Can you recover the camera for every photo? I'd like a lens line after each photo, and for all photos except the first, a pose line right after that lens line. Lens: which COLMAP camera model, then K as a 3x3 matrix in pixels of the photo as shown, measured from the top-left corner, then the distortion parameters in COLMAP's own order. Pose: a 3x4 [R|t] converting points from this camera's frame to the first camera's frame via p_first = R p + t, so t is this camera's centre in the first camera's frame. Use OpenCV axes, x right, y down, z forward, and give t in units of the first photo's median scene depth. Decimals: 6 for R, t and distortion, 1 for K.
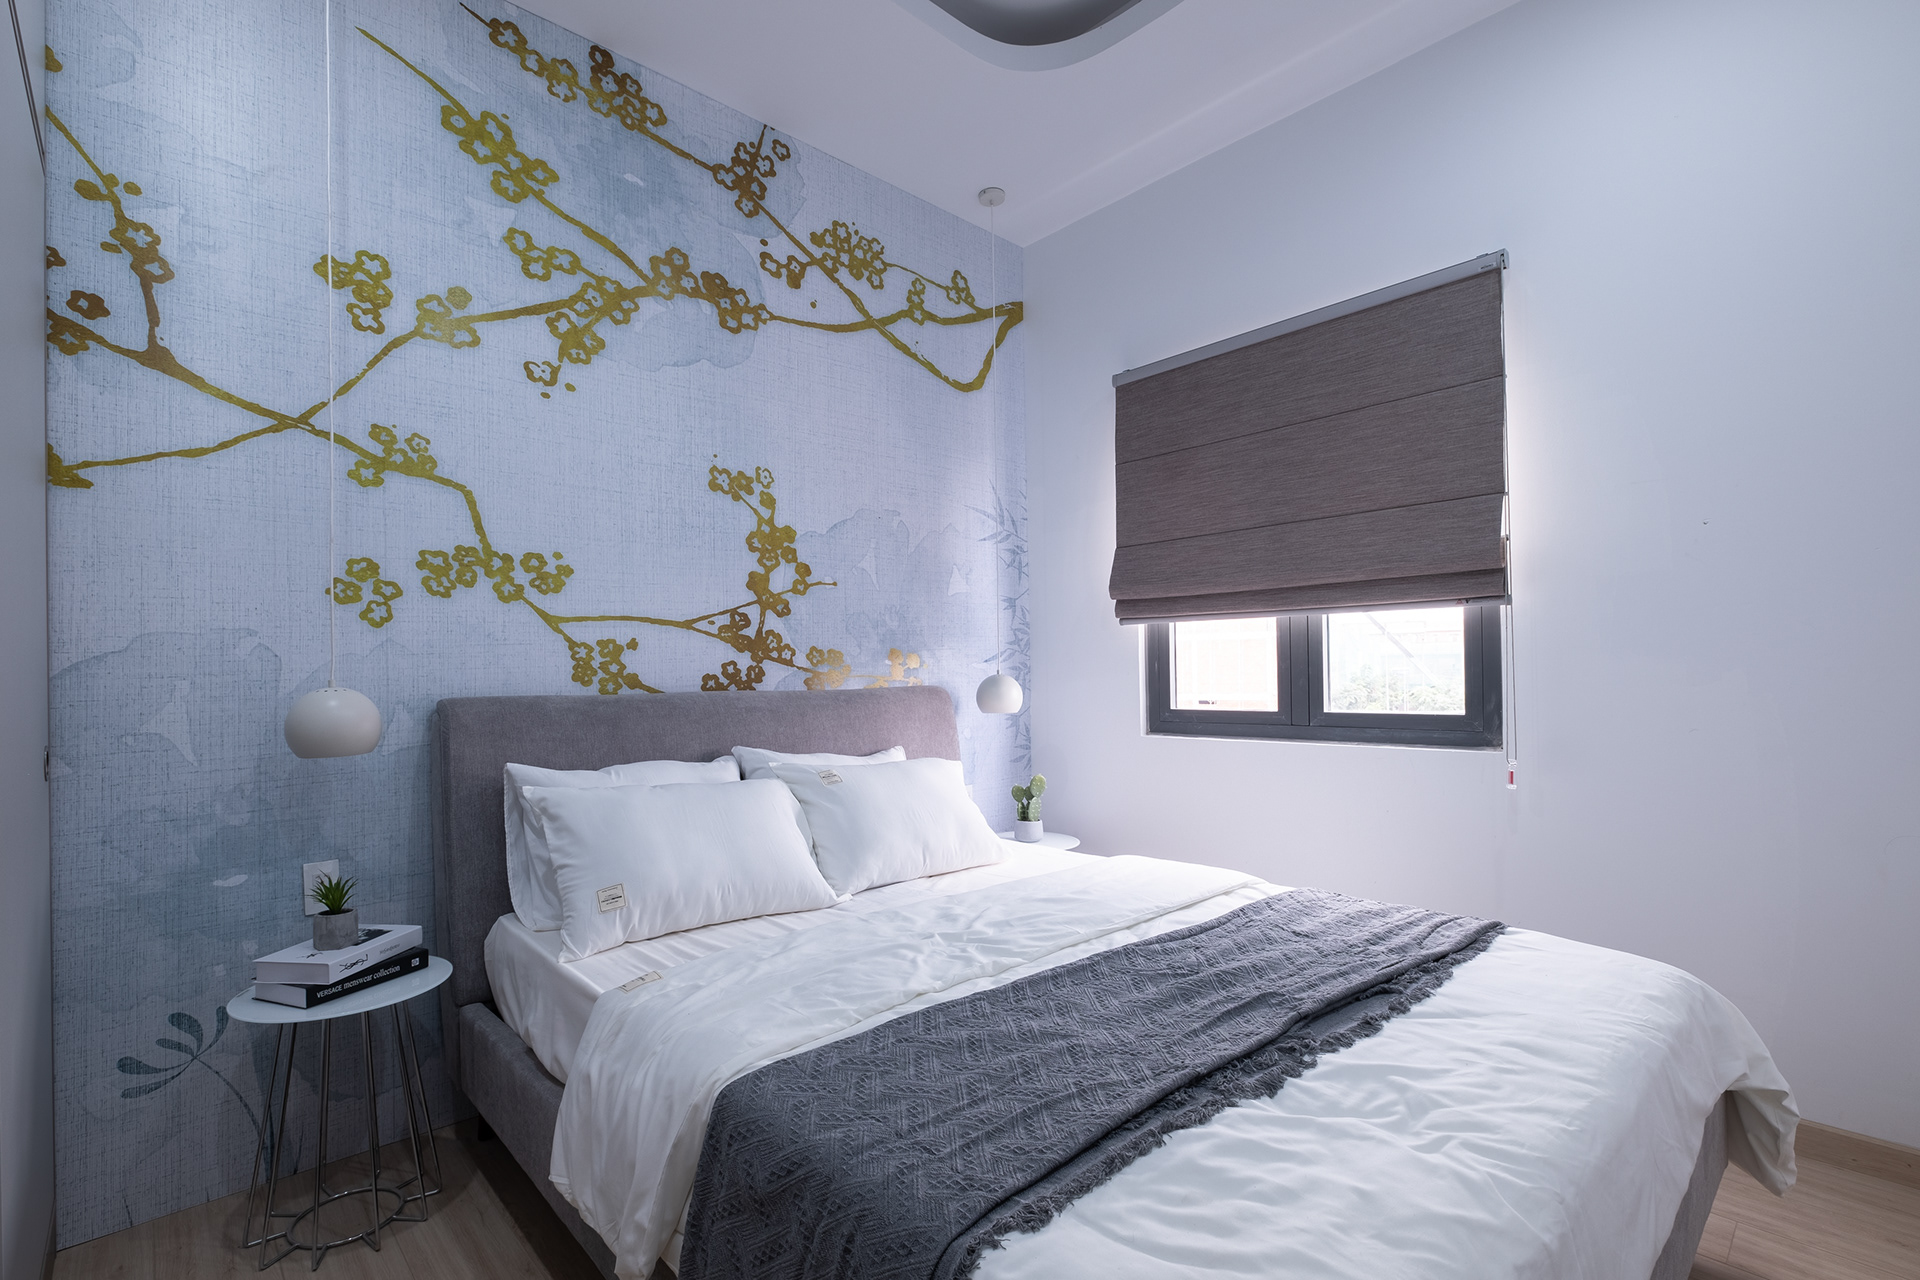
lens RADIAL K [[834.6, 0, 962.3], [0, 834.6, 674.4], [0, 0, 1]] dist [-0.001027, -0.000228]
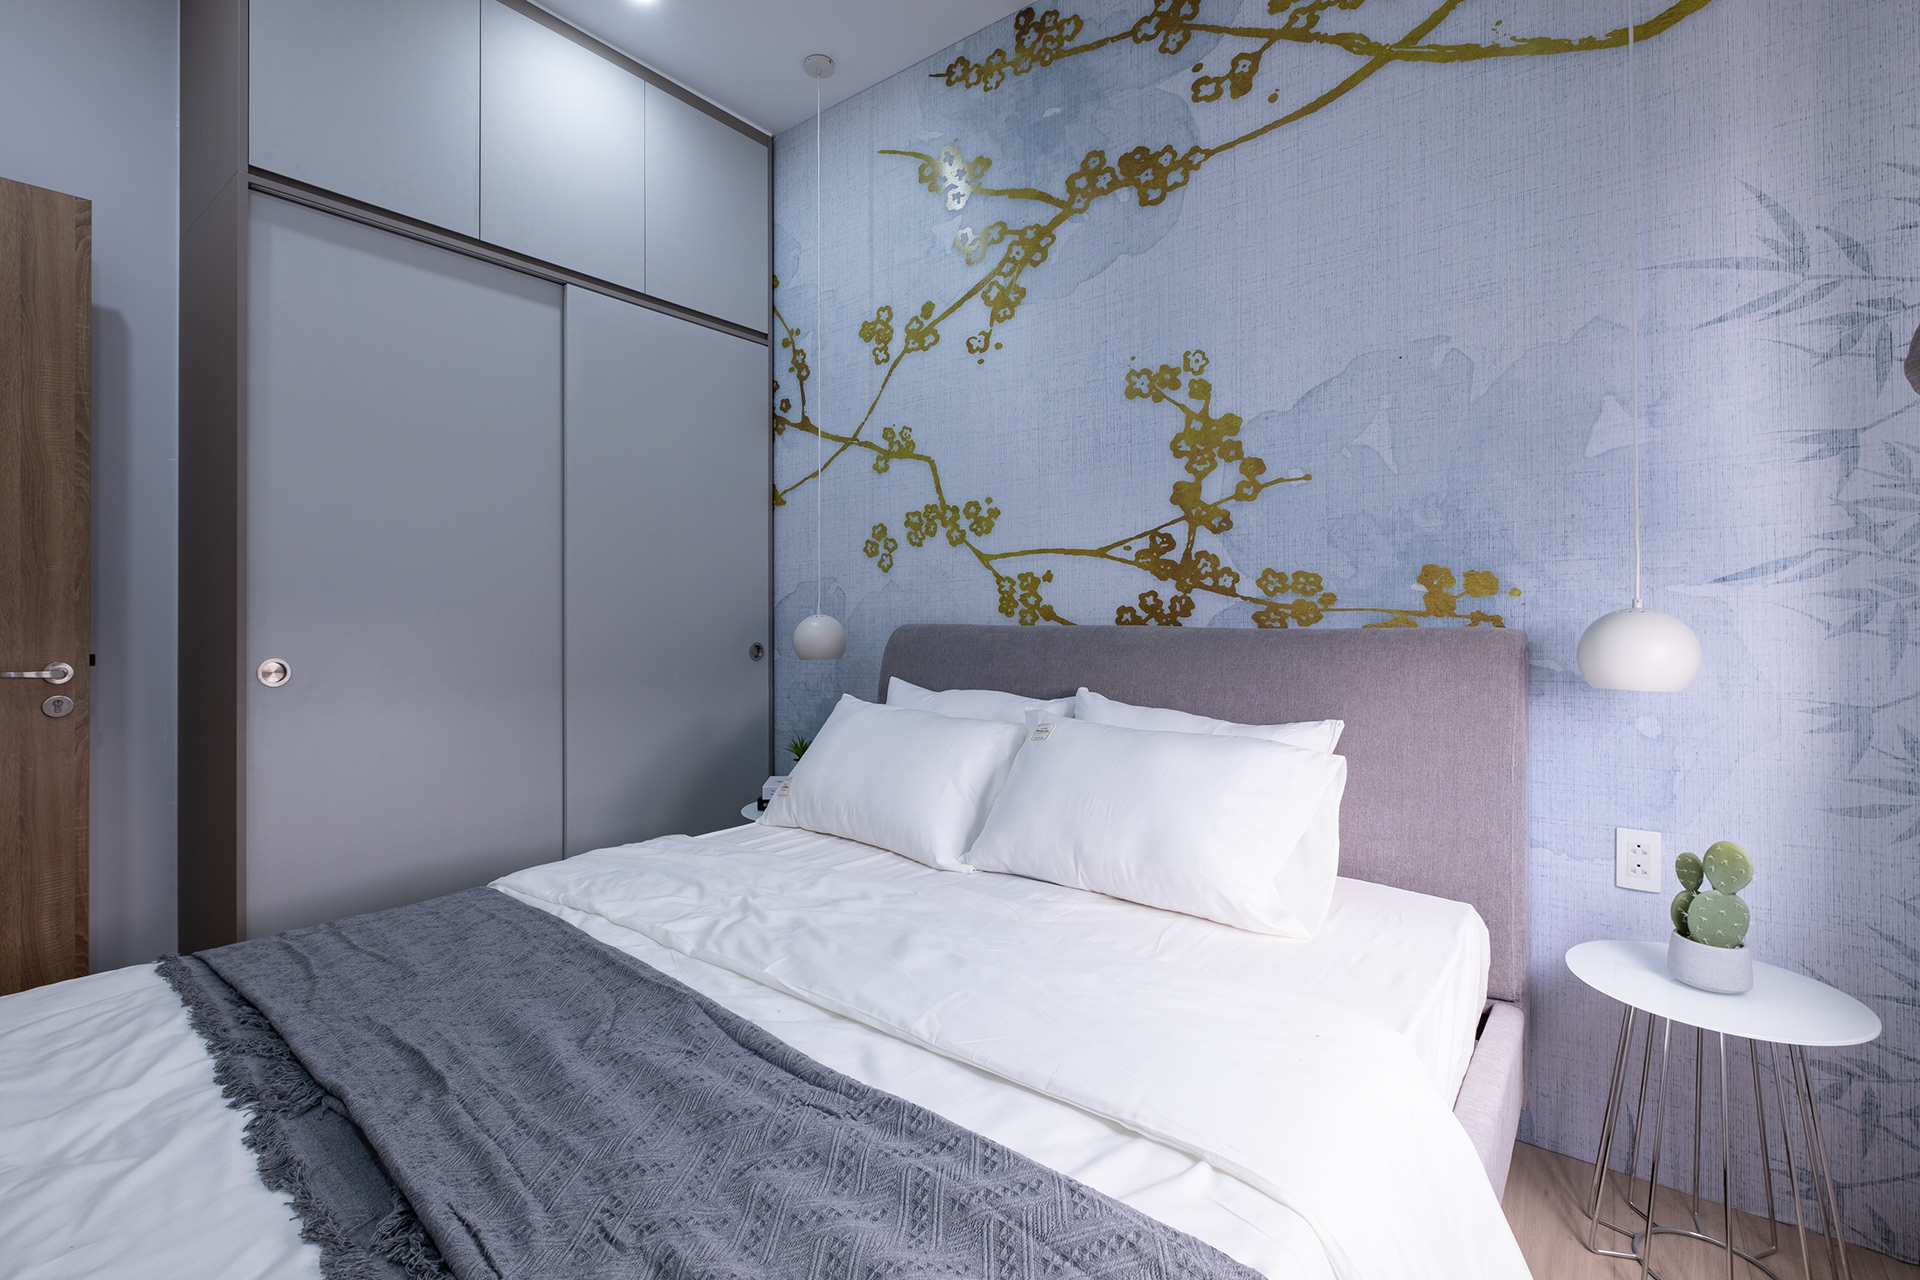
lens RADIAL K [[868.9, 0, 958.7], [0, 868.9, 611.2], [0, 0, 1]] dist [-0.001830, -0.000699]
pose [[0.168538, 0.011321, -0.985630, 0.598490], [0.000653, 0.999933, 0.011596, -0.005851], [0.985695, -0.002598, 0.168519, 0.685838]]
